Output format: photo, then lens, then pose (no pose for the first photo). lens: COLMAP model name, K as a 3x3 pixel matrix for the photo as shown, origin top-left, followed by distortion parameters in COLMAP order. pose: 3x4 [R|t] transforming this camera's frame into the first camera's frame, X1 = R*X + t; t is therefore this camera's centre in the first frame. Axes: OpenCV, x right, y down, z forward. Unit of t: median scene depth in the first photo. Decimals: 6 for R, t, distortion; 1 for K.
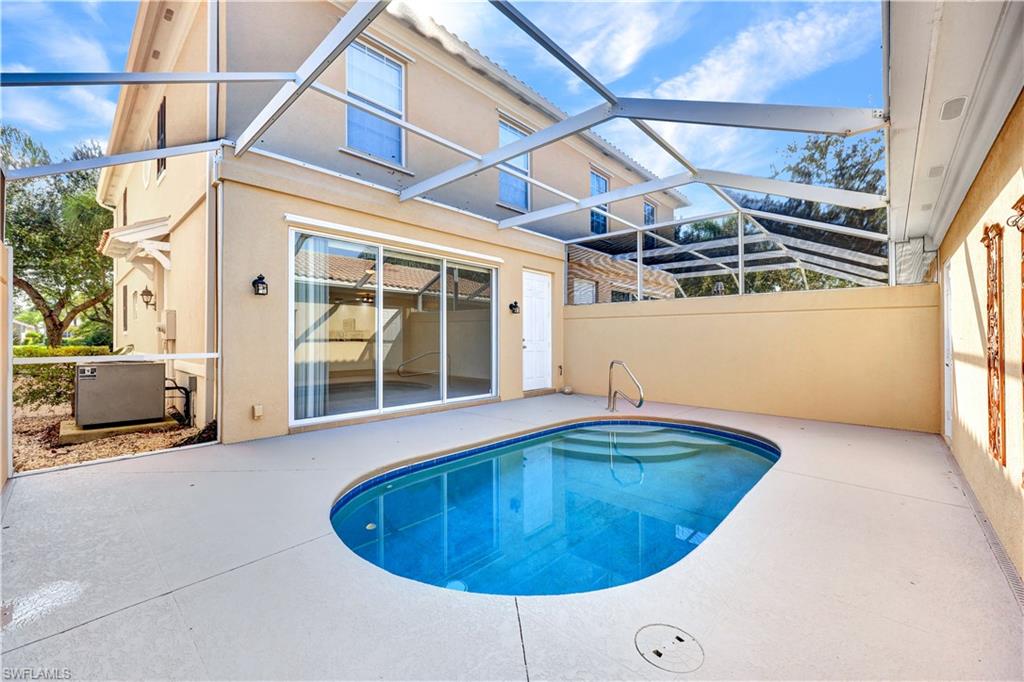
lens RADIAL K [[412.7, 0, 509.3], [0, 412.7, 333.7], [0, 0, 1]] dist [-0.000637, -0.000128]
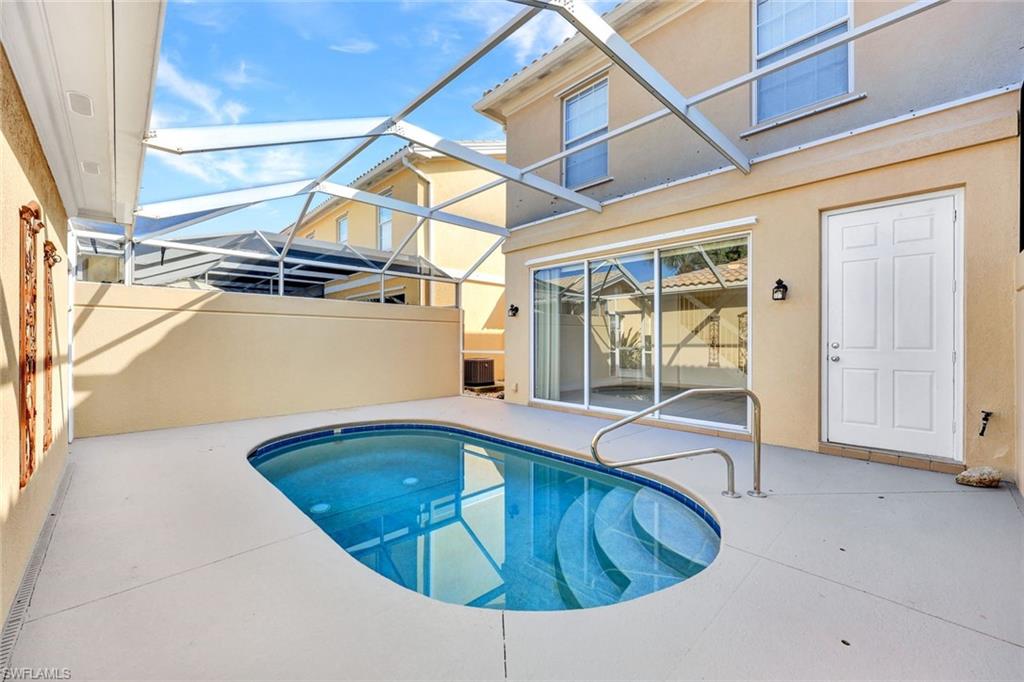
lens RADIAL K [[405.2, 0, 508.2], [0, 405.2, 342.8], [0, 0, 1]] dist [-0.009676, 0.000039]
pose [[-0.066138, -0.004008, -0.997802, 0.804708], [0.006782, 0.999967, -0.004467, 0.015186], [0.997787, -0.007062, -0.066108, 0.862404]]
